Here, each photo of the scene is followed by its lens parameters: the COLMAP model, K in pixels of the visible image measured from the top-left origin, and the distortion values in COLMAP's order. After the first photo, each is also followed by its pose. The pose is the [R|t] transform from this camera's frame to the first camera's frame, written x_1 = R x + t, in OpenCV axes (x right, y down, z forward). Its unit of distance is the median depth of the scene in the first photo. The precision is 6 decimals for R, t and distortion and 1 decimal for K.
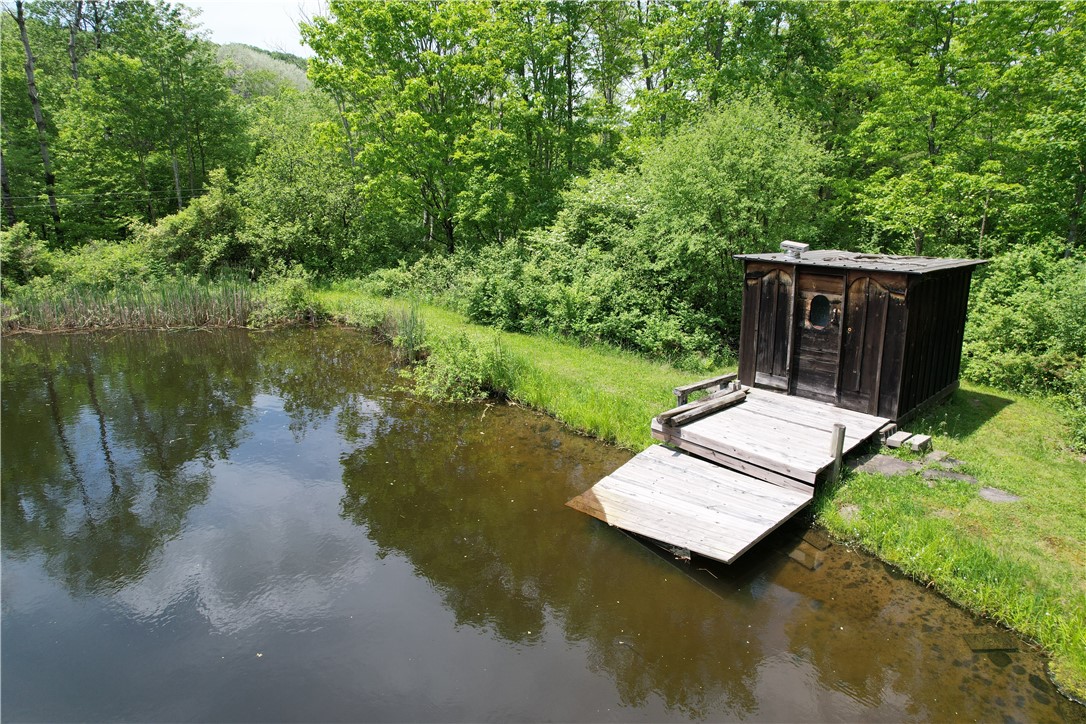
lens RADIAL K [[689.4, 0, 551.5], [0, 689.4, 363.0], [0, 0, 1]] dist [-0.056724, 0.030257]
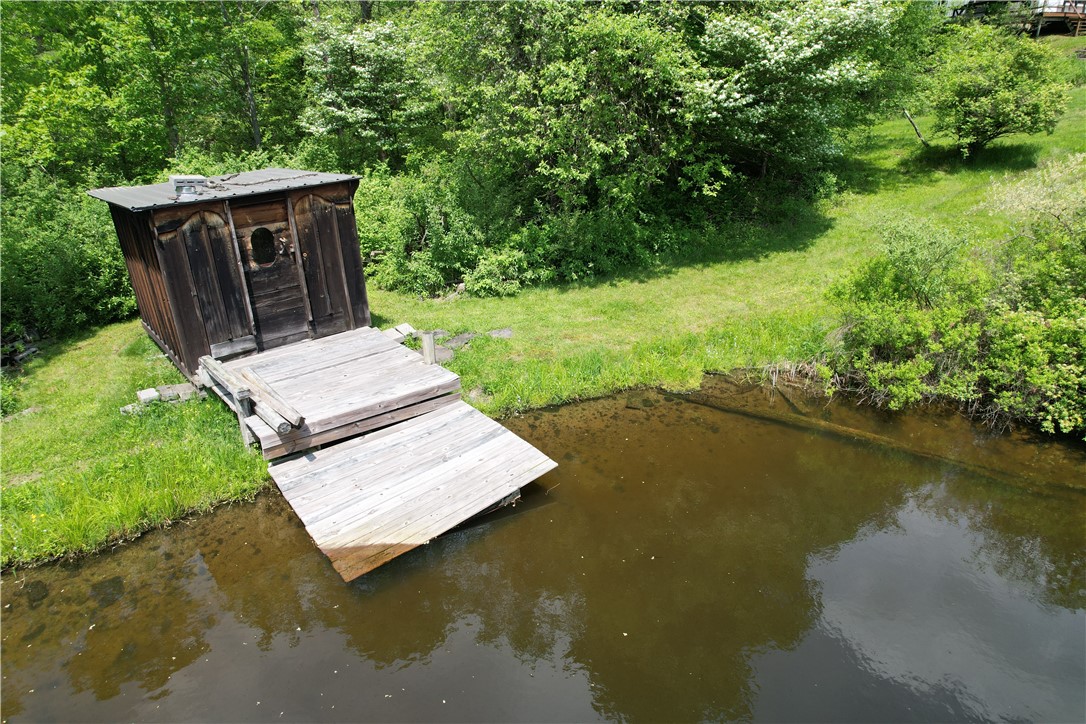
lens RADIAL K [[689.4, 0, 533.8], [0, 689.4, 364.5], [0, 0, 1]] dist [-0.056724, 0.030257]
pose [[0.076830, -0.383400, 0.920381, -0.436439], [0.283486, 0.893411, 0.348501, -0.147056], [-0.955894, 0.234140, 0.177330, 0.555580]]
